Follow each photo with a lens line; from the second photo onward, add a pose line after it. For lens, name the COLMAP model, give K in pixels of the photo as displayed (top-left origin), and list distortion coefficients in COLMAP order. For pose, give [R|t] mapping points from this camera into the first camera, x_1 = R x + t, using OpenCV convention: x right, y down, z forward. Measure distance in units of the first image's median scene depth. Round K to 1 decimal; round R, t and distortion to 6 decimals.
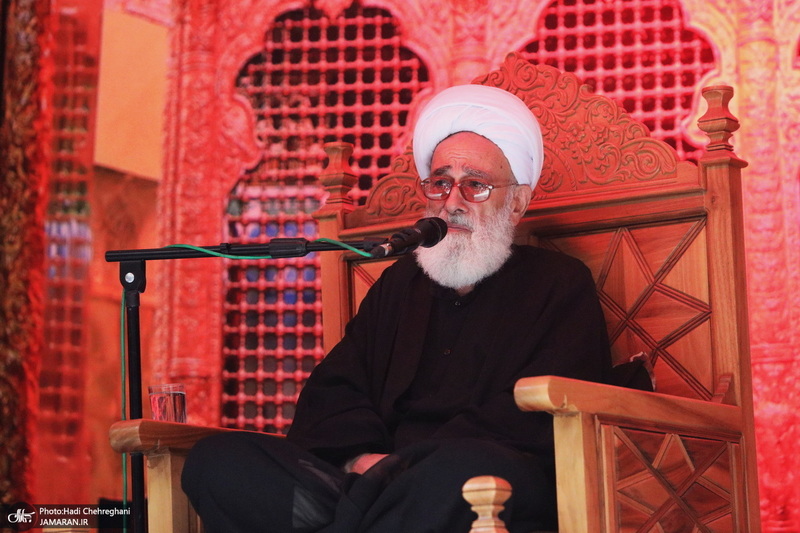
lens RADIAL K [[3805.0, 0, 400.3], [0, 3805.0, 267.3], [0, 0, 1]] dist [1.121816, 0.000000]
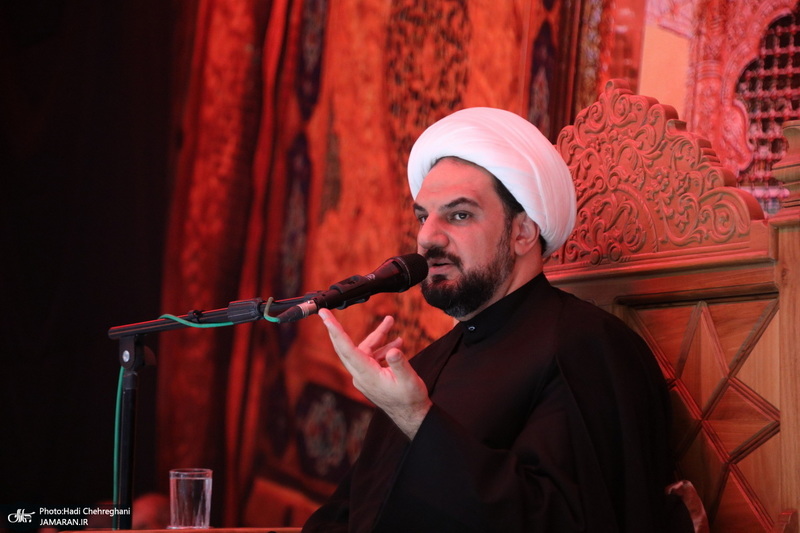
lens RADIAL K [[2141.1, 0, 399.2], [0, 2141.1, 264.7], [0, 0, 1]] dist [0.698661, 0.000000]
pose [[0.894749, 0.008960, -0.446480, 0.146622], [0.012574, 0.998897, 0.045244, -0.028248], [0.446393, -0.046096, 0.893649, 0.413854]]
